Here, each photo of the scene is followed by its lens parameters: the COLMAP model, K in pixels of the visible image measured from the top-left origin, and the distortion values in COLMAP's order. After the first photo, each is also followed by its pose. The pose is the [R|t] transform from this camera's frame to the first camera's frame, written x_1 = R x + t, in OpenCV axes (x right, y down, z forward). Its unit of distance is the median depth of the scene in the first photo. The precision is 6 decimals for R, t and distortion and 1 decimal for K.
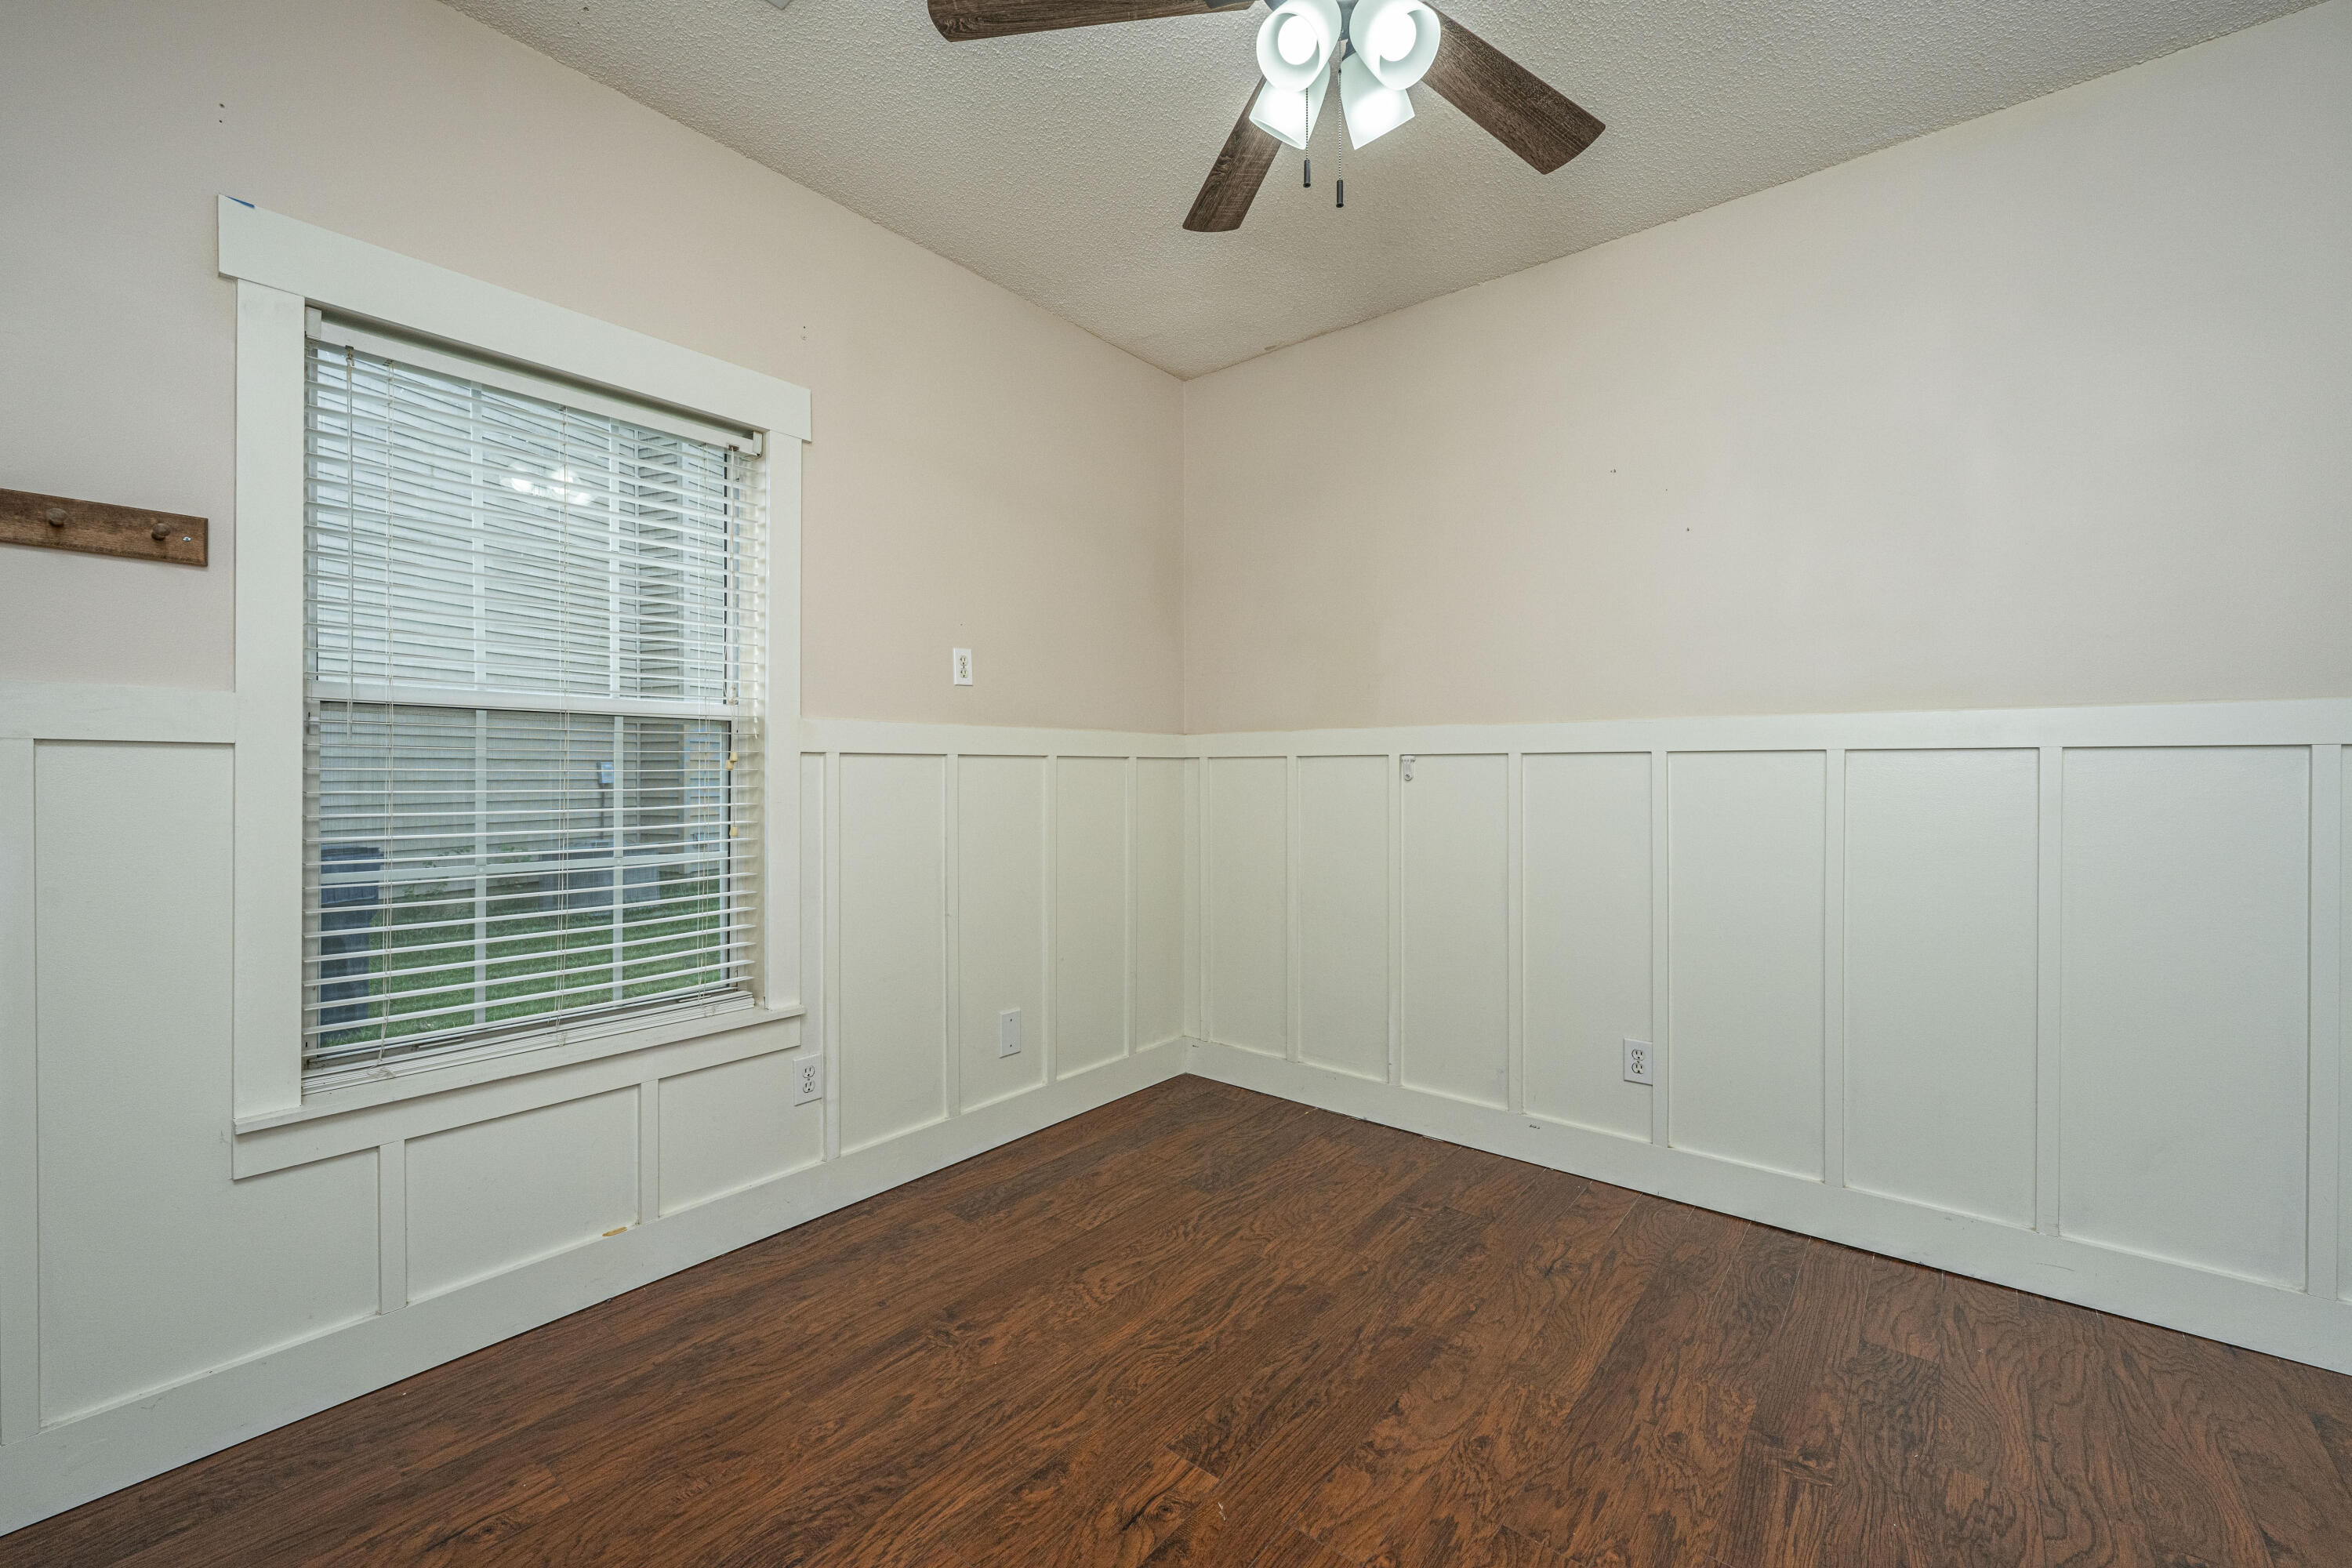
lens RADIAL K [[945.4, 0, 1151.8], [0, 945.4, 777.7], [0, 0, 1]] dist [0.000774, 0.000106]
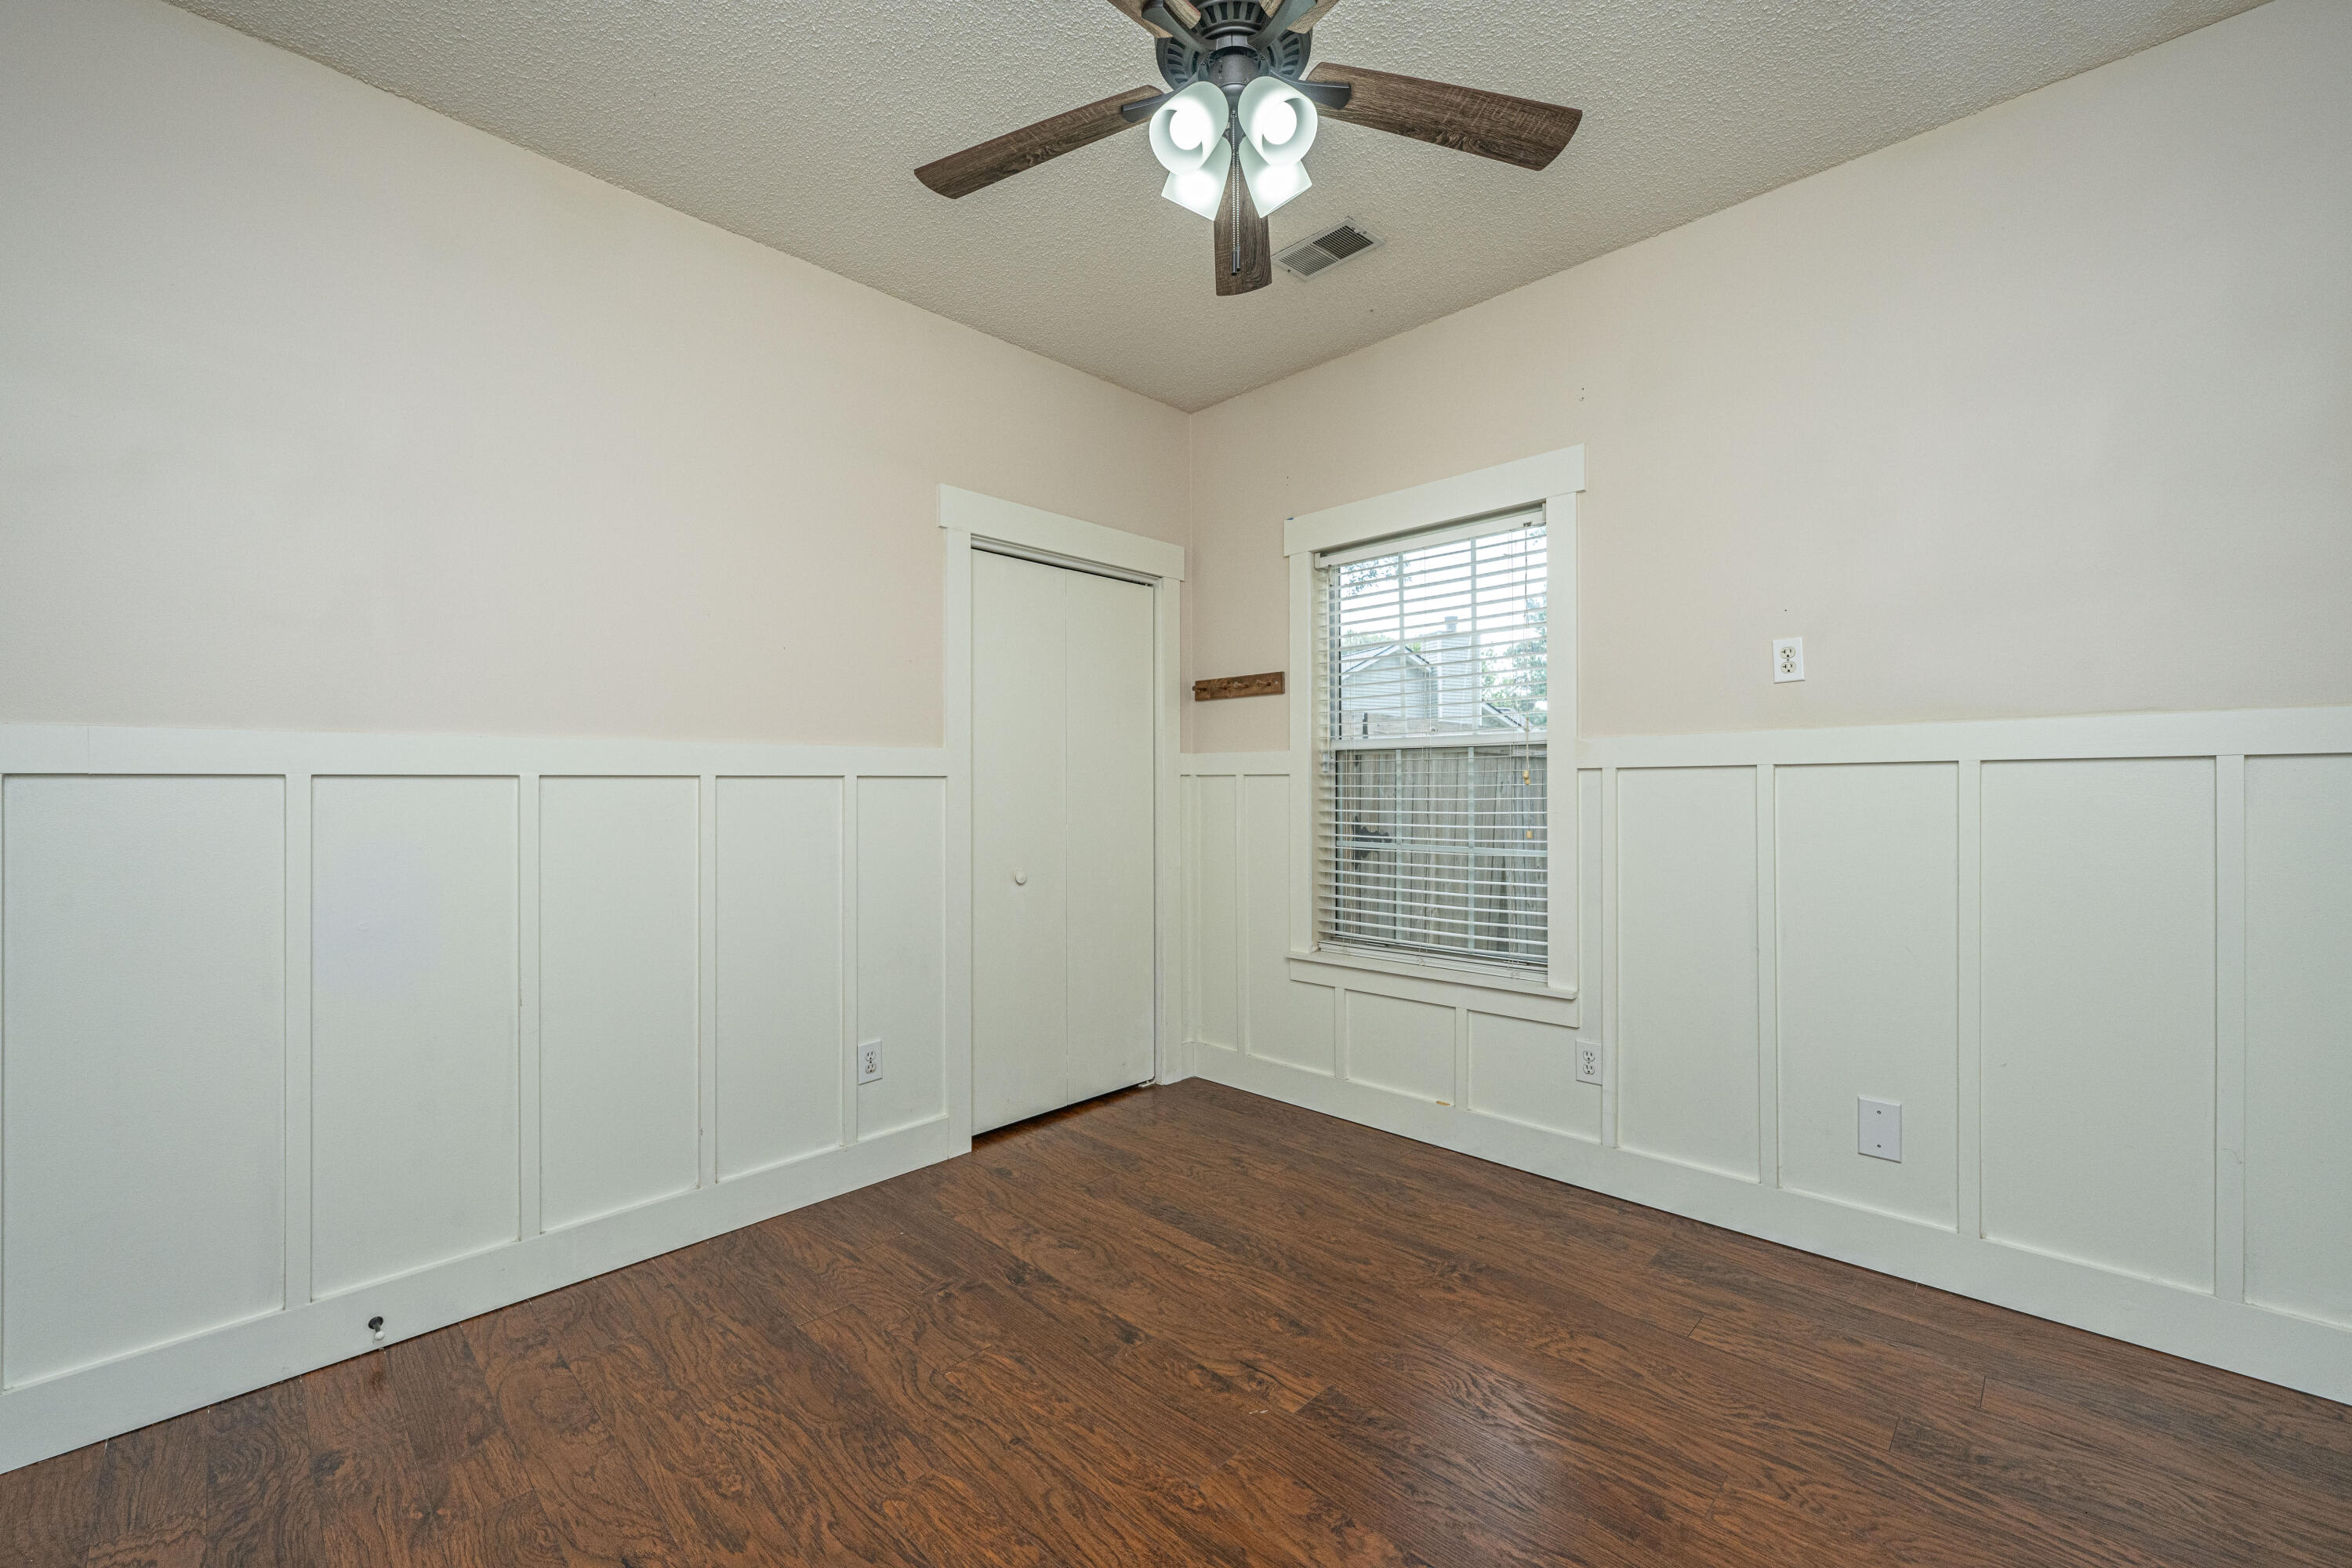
lens RADIAL K [[945.4, 0, 1205.0], [0, 945.4, 784.2], [0, 0, 1]] dist [0.000572, 0.000097]
pose [[-0.052684, -0.001684, -0.998610, 0.942994], [0.001591, 0.999997, -0.001771, -0.008455], [0.998610, -0.001682, -0.052681, 0.743164]]
